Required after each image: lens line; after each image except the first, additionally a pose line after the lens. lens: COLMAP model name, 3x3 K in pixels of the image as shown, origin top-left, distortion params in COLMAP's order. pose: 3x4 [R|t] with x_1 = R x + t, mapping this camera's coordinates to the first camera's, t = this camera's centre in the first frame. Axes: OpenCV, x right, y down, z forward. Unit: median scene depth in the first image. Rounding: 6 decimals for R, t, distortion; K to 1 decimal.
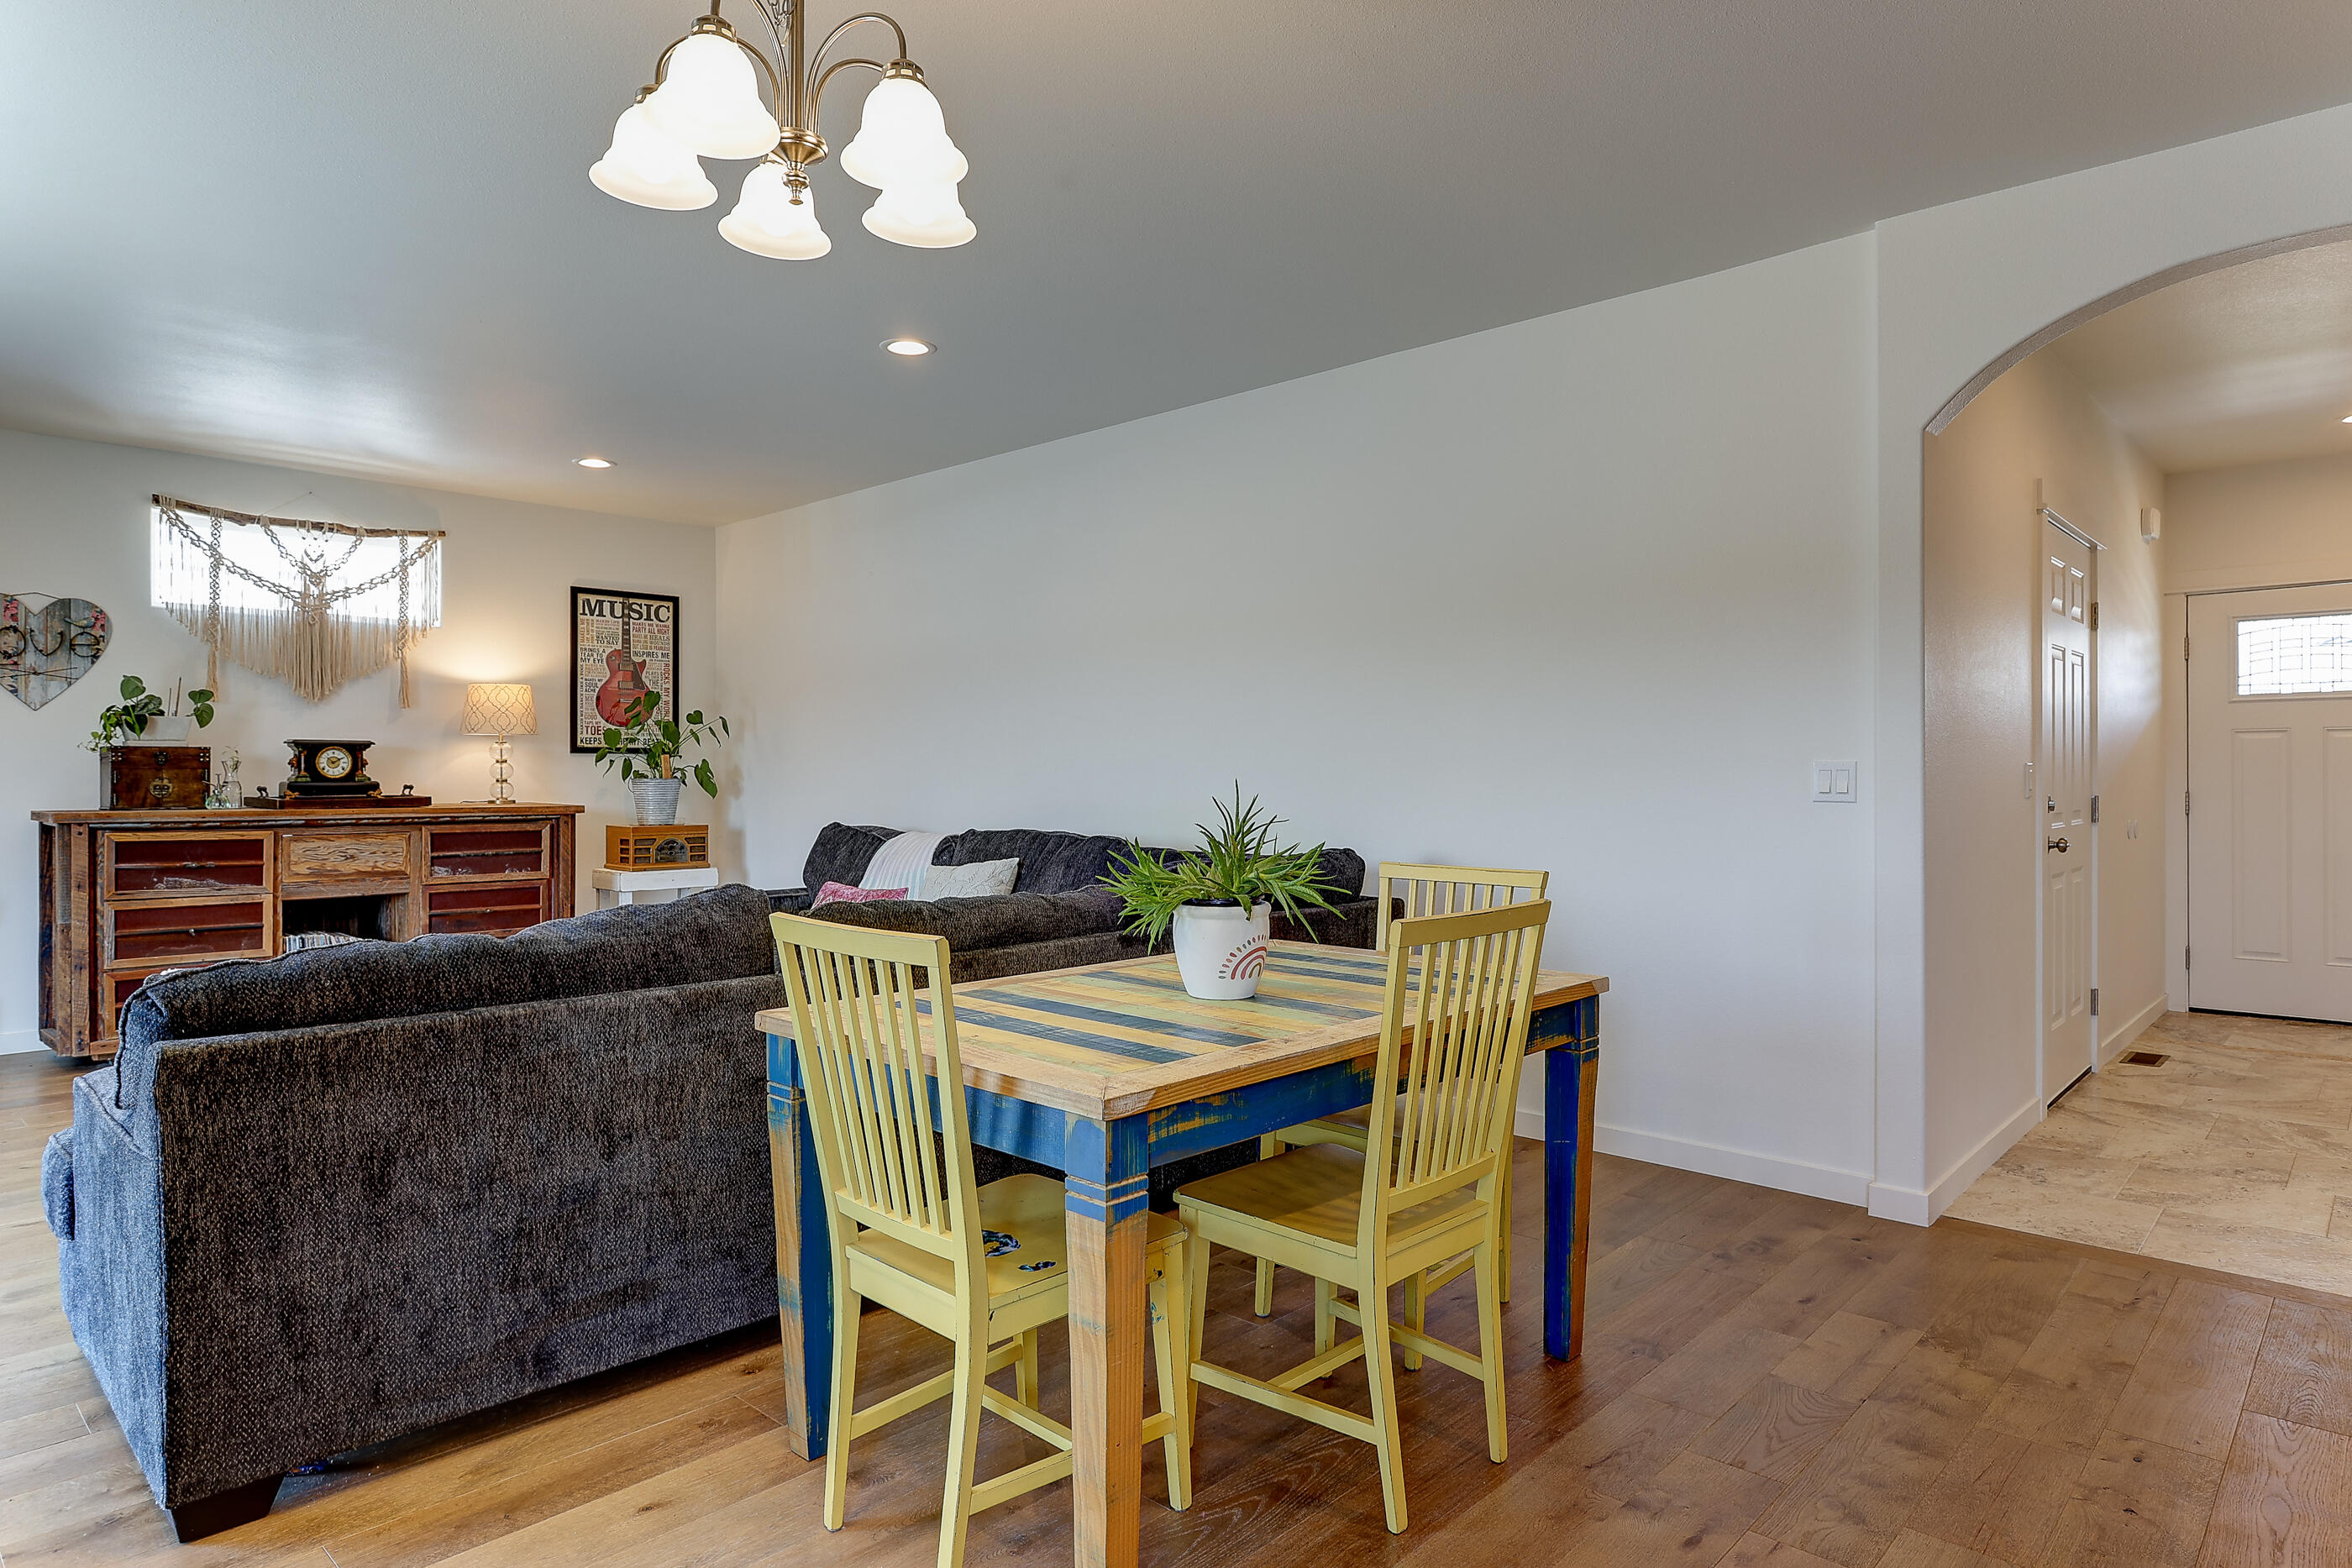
lens RADIAL K [[1371.0, 0, 1167.9], [0, 1371.0, 778.0], [0, 0, 1]] dist [-0.008603, 0.003076]
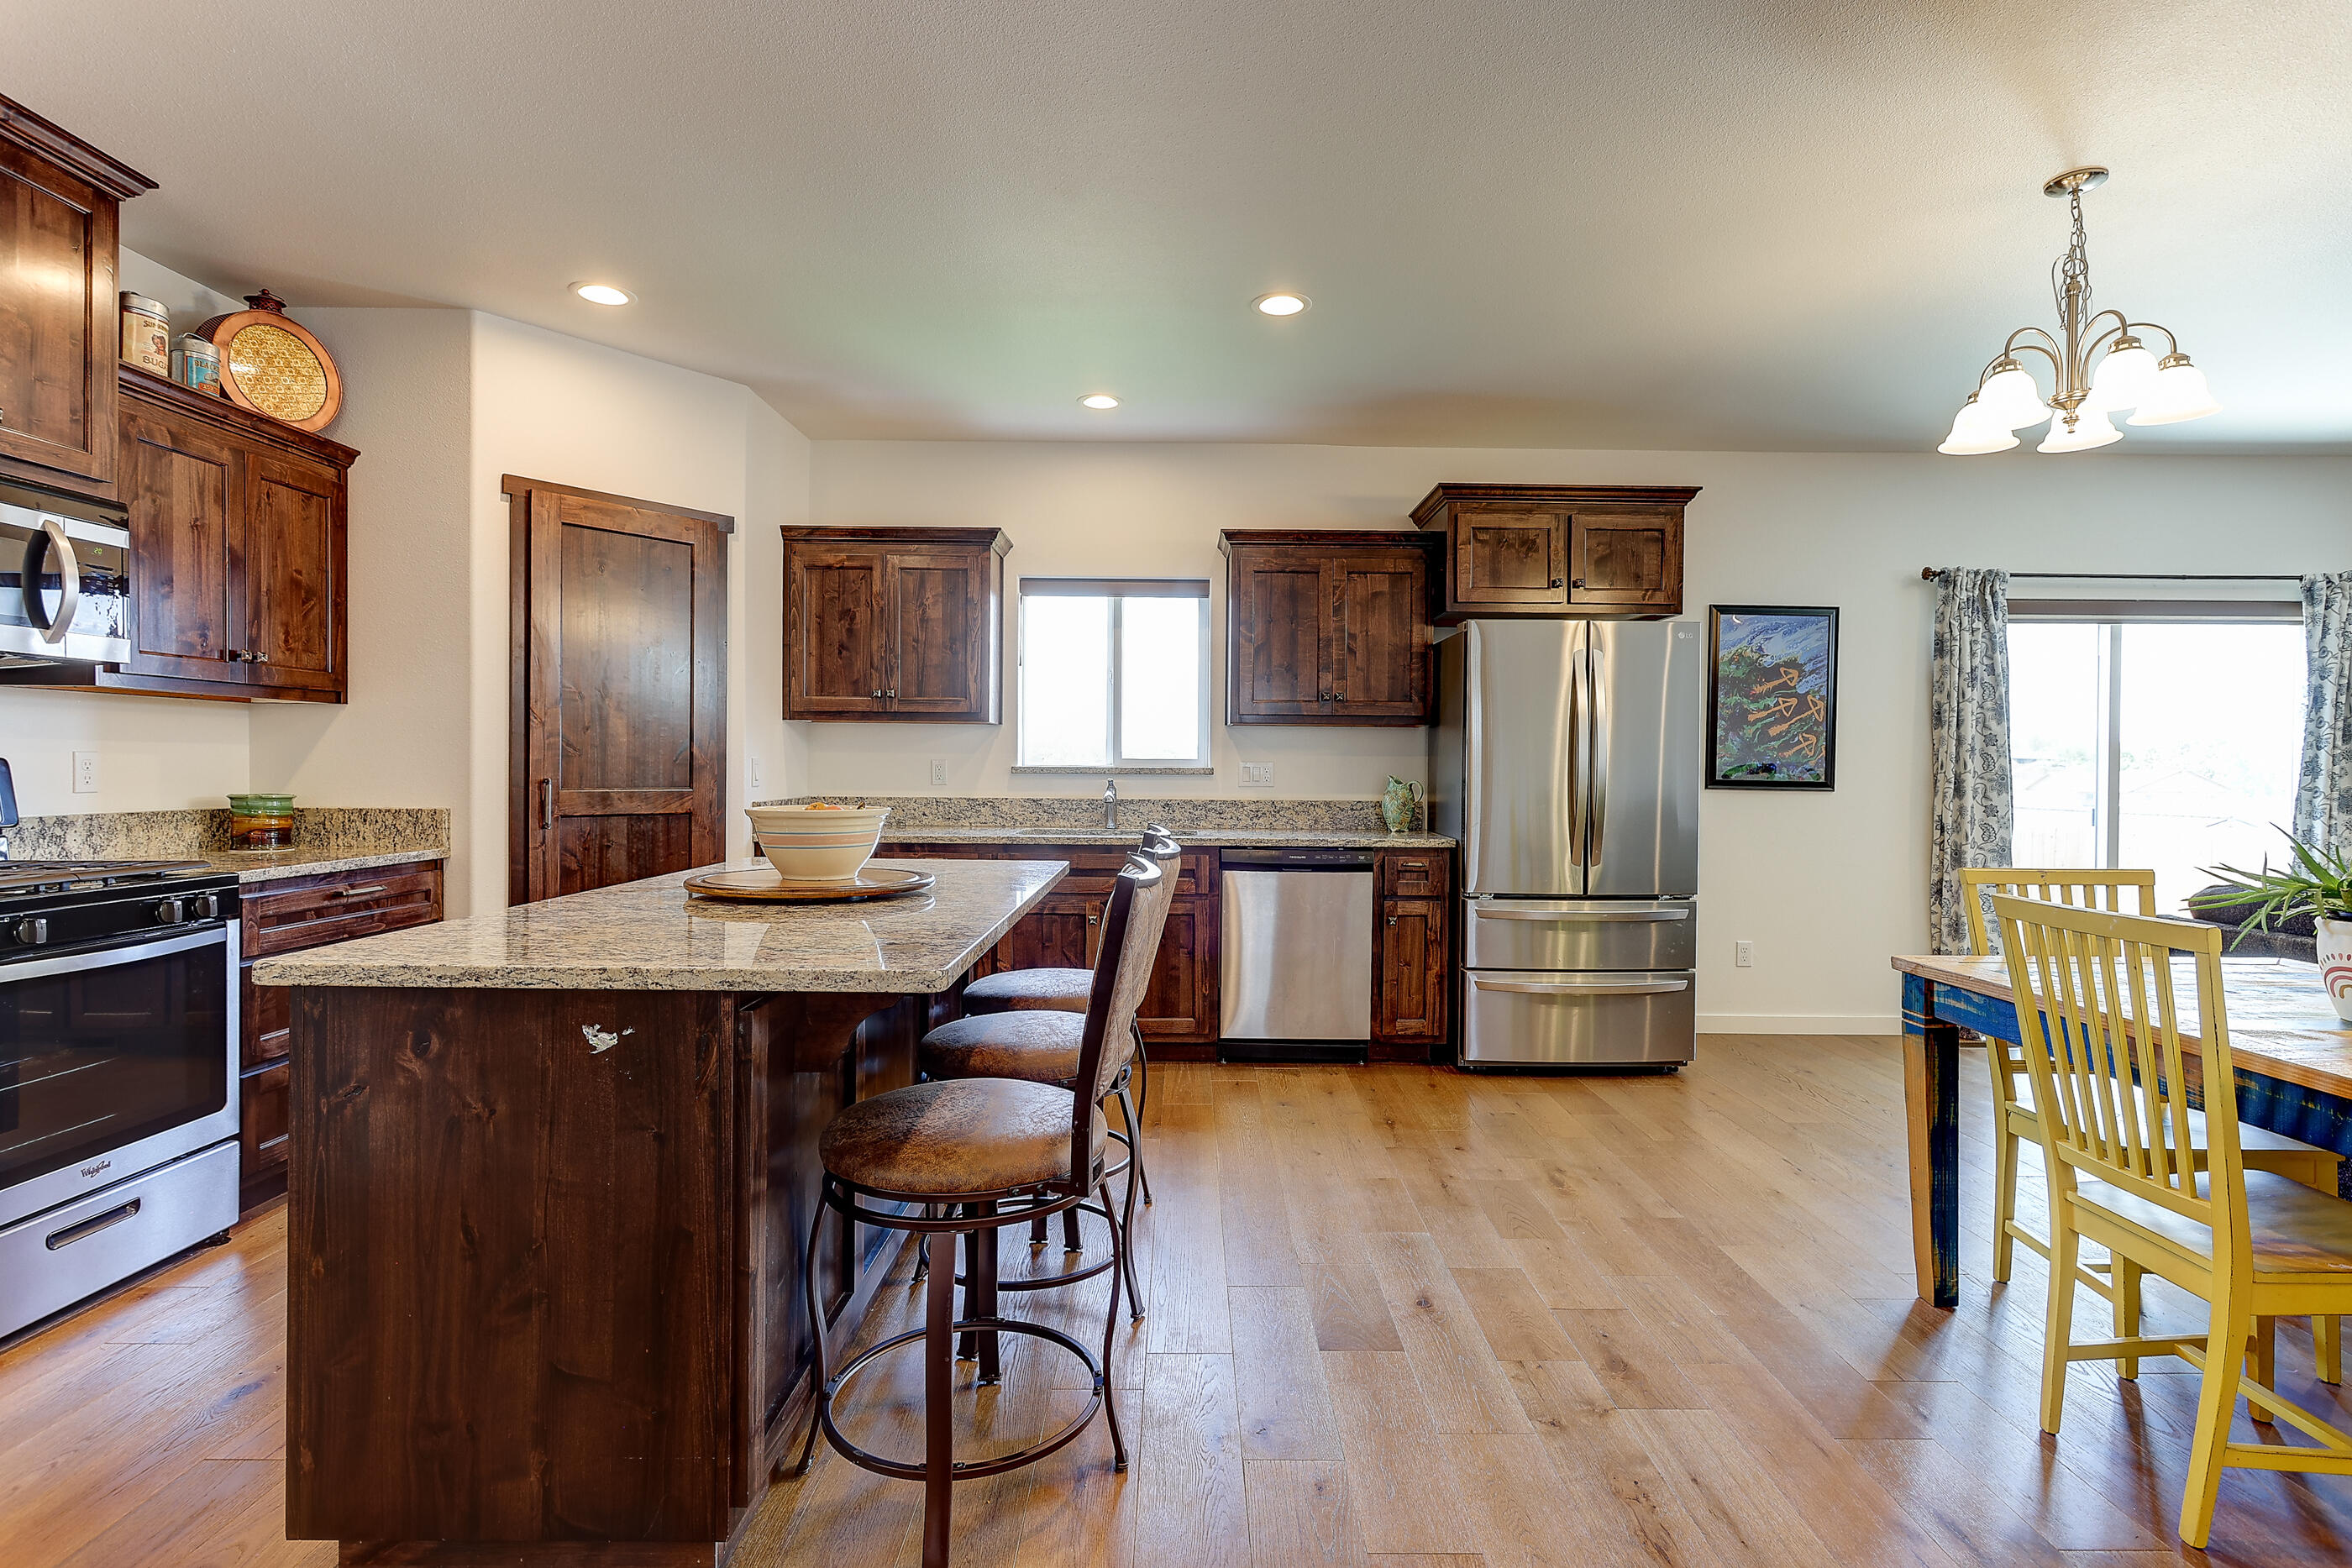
lens RADIAL K [[1141.3, 0, 1191.1], [0, 1141.3, 777.0], [0, 0, 1]] dist [0.003290, 0.003112]
pose [[-0.720799, 0.001770, -0.693142, 0.470420], [-0.008997, 0.999889, 0.011909, -0.004523], [0.693086, 0.014820, -0.720703, 0.402944]]
